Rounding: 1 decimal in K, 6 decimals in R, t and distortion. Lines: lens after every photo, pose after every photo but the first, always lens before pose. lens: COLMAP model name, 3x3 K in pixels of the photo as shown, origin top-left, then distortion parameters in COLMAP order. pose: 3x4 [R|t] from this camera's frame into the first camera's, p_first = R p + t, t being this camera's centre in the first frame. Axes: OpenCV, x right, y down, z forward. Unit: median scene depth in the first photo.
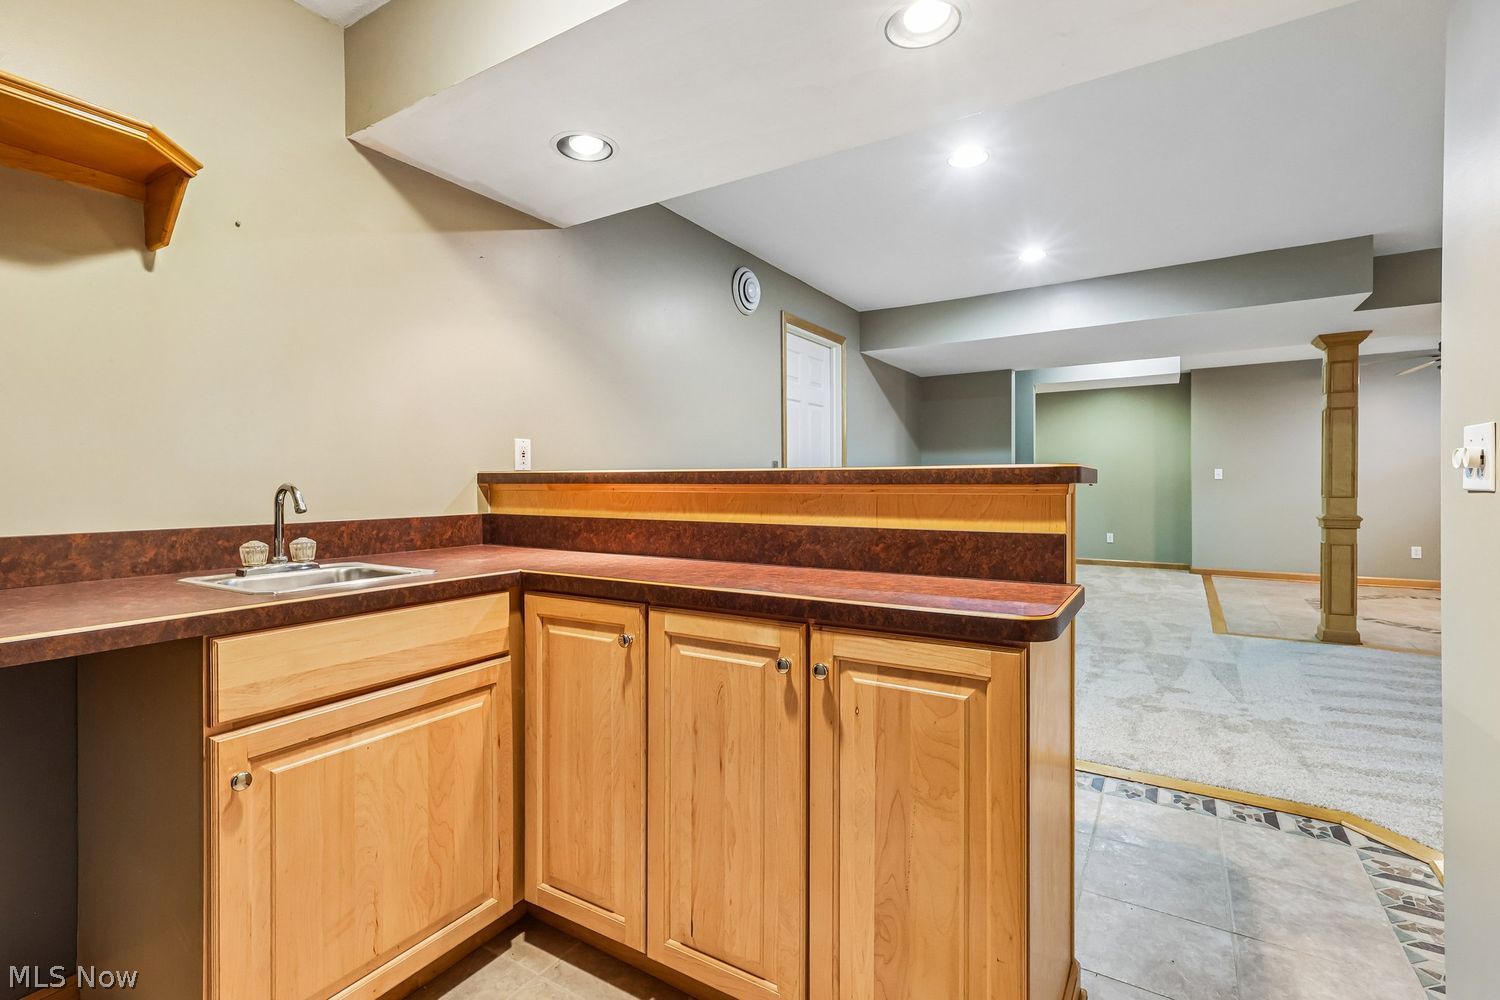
lens RADIAL K [[699.9, 0, 747.4], [0, 699.9, 489.7], [0, 0, 1]] dist [0.012451, 0.003070]
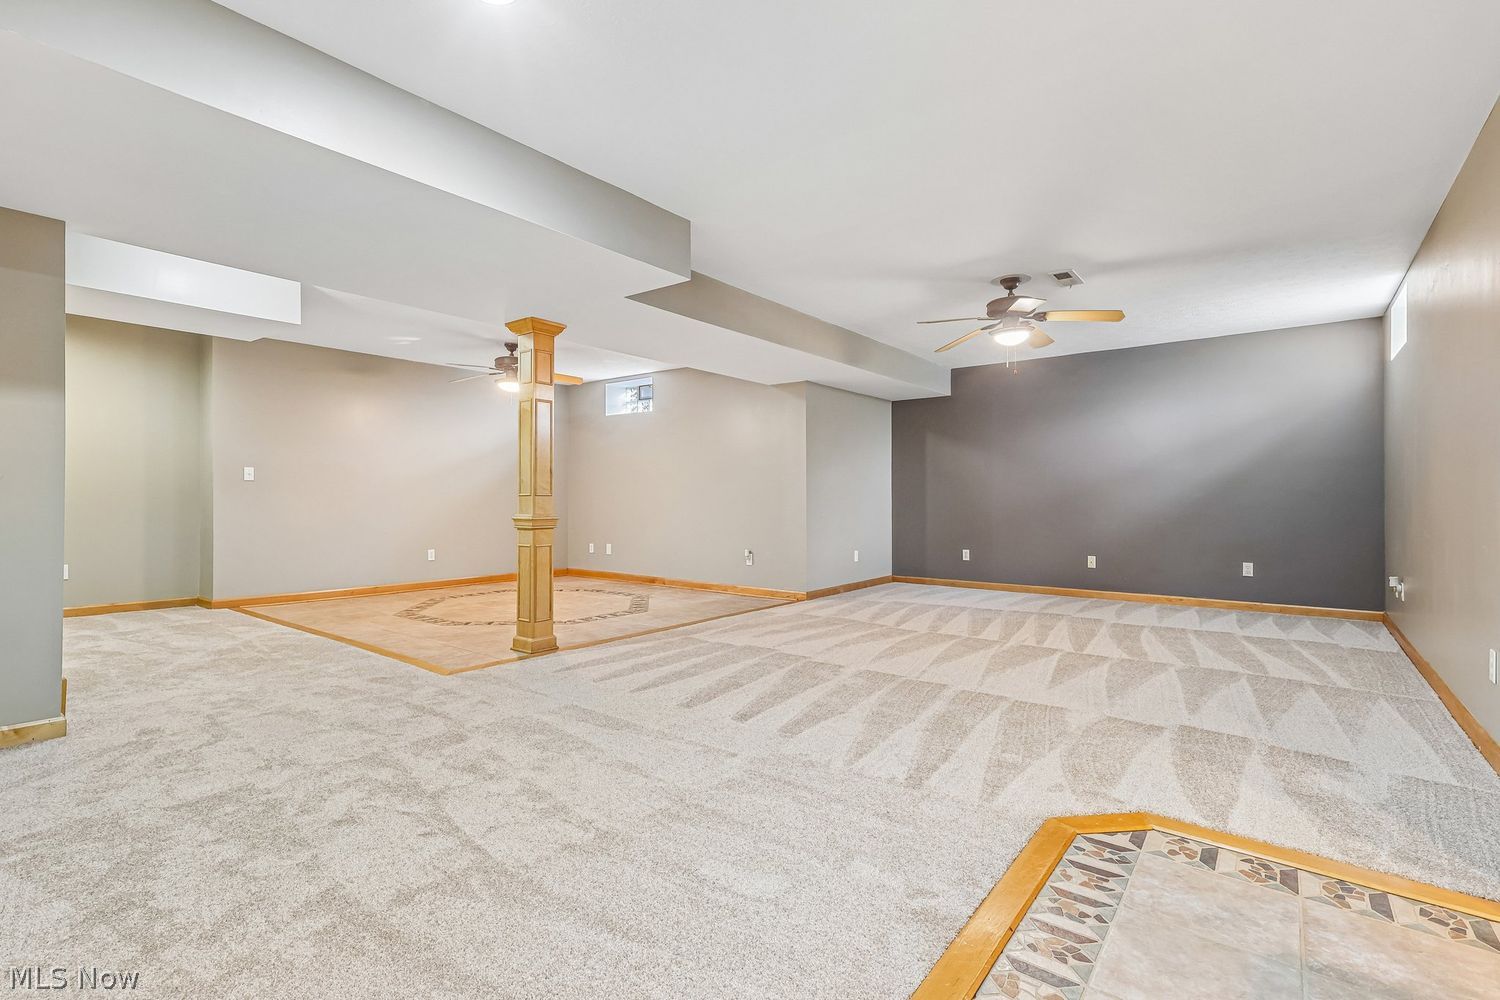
lens RADIAL K [[699.9, 0, 751.3], [0, 699.9, 499.5], [0, 0, 1]] dist [0.012451, 0.003070]
pose [[0.104437, 0.007513, 0.994503, -0.082859], [0.009750, 0.999916, -0.008578, 0.056133], [-0.994484, 0.010592, 0.104355, 1.283411]]
